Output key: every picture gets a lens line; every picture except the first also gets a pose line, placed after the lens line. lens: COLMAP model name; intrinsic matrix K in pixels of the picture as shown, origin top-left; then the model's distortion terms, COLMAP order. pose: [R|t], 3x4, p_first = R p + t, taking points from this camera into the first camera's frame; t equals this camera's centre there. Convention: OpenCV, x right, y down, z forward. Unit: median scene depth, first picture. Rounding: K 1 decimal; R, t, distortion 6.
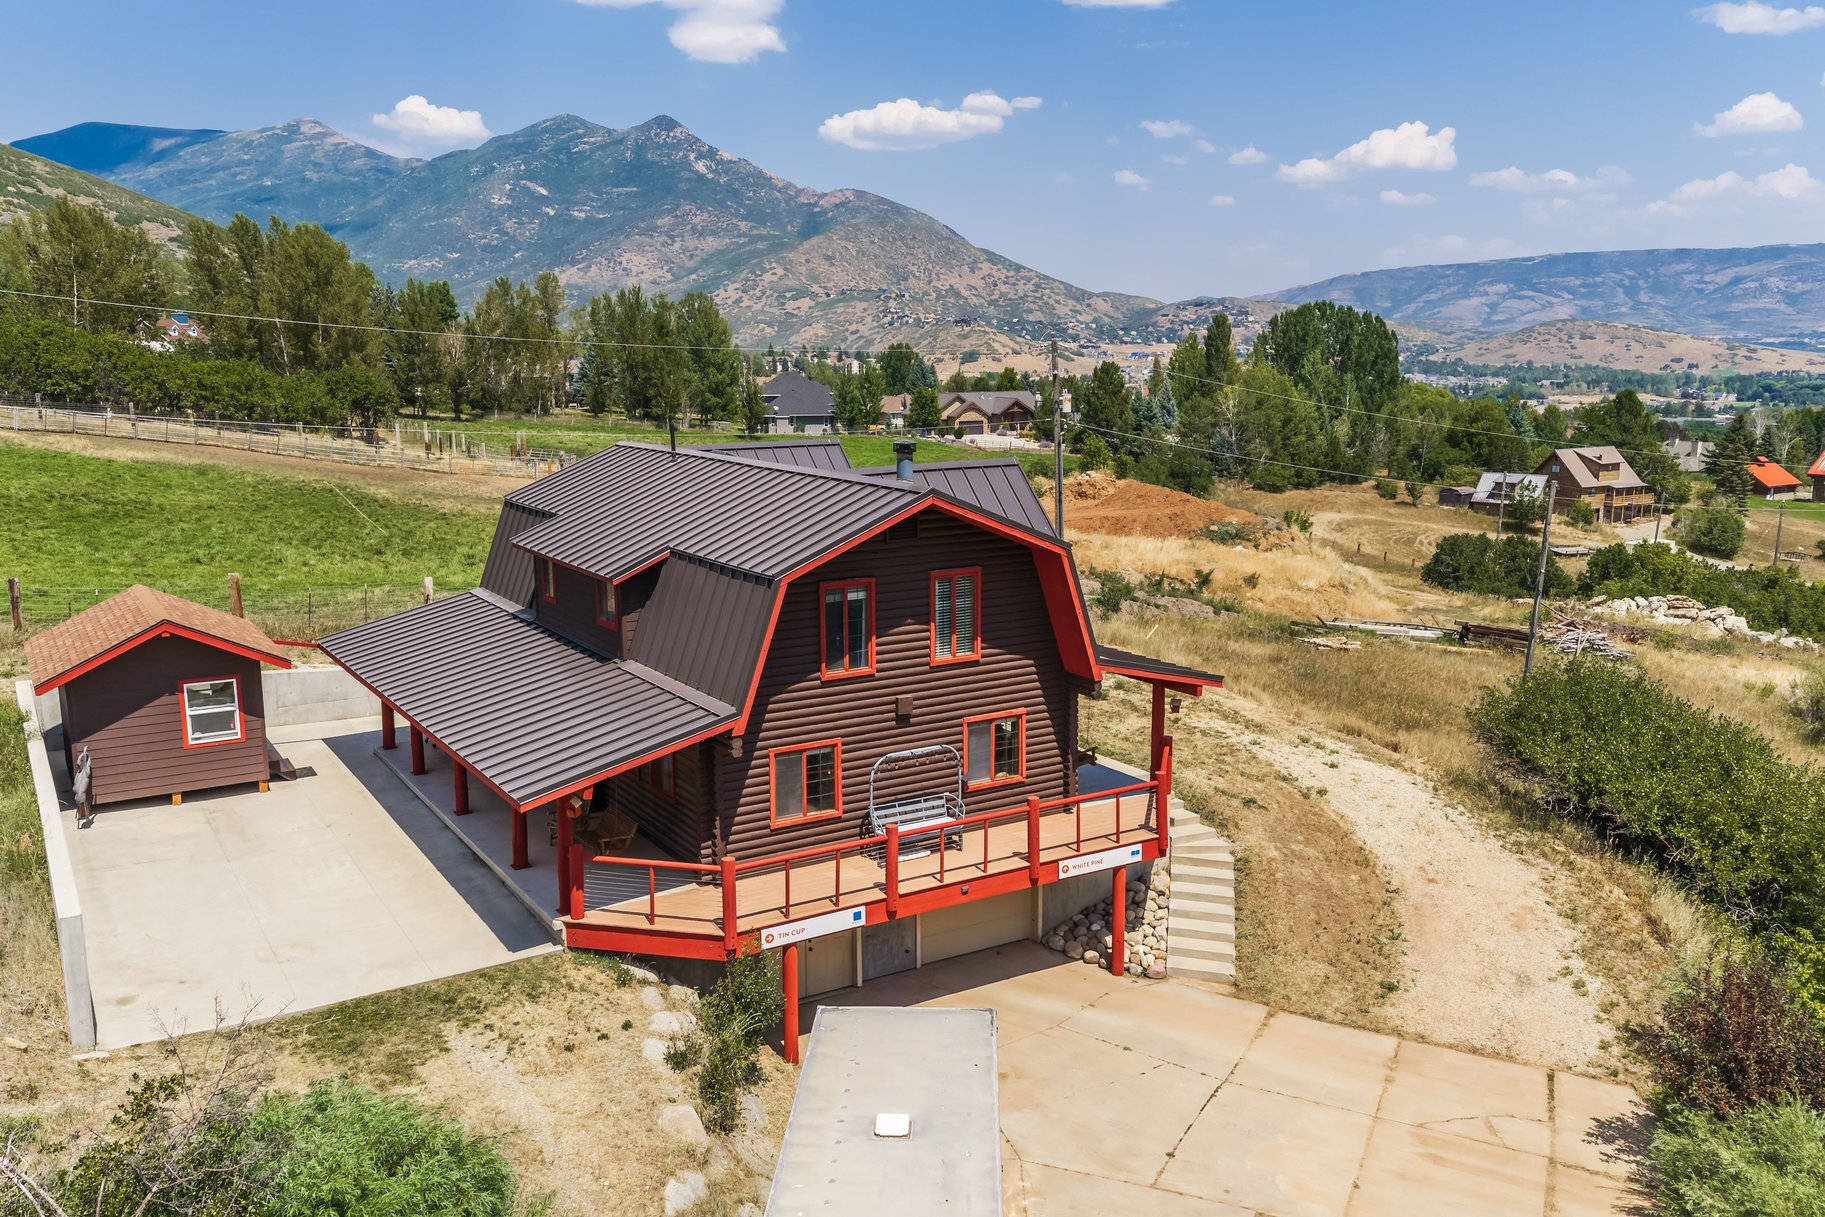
lens RADIAL K [[1498.3, 0, 922.4], [0, 1498.3, 622.8], [0, 0, 1]] dist [0.123546, -0.069618]
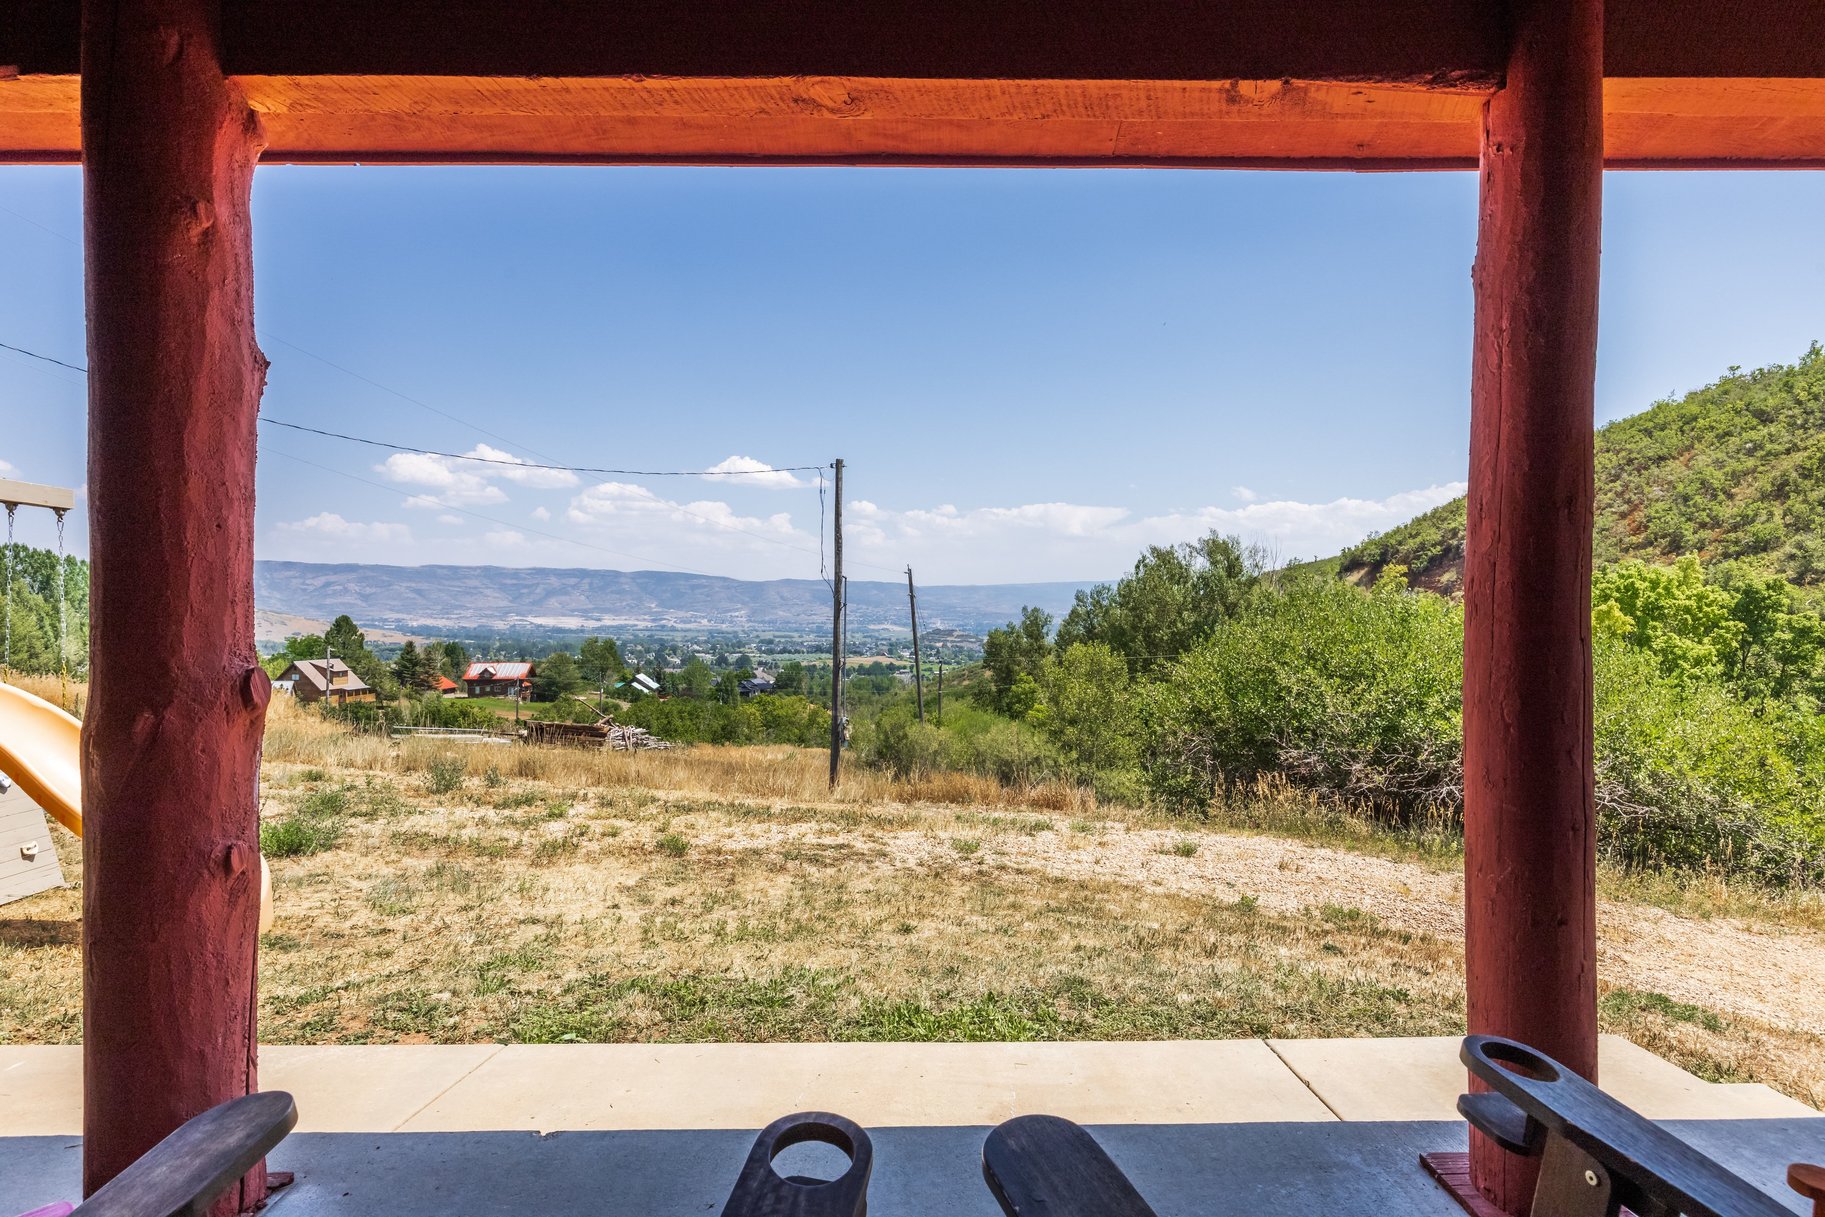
lens RADIAL K [[980.0, 0, 912.5], [0, 980.0, 608.5], [0, 0, 1]] dist [0.027094, -0.000668]
pose [[0.524968, 0.016490, 0.850962, 0.000393], [0.153693, 0.981539, -0.113836, 0.008876], [-0.837130, 0.190548, 0.512742, 0.144310]]
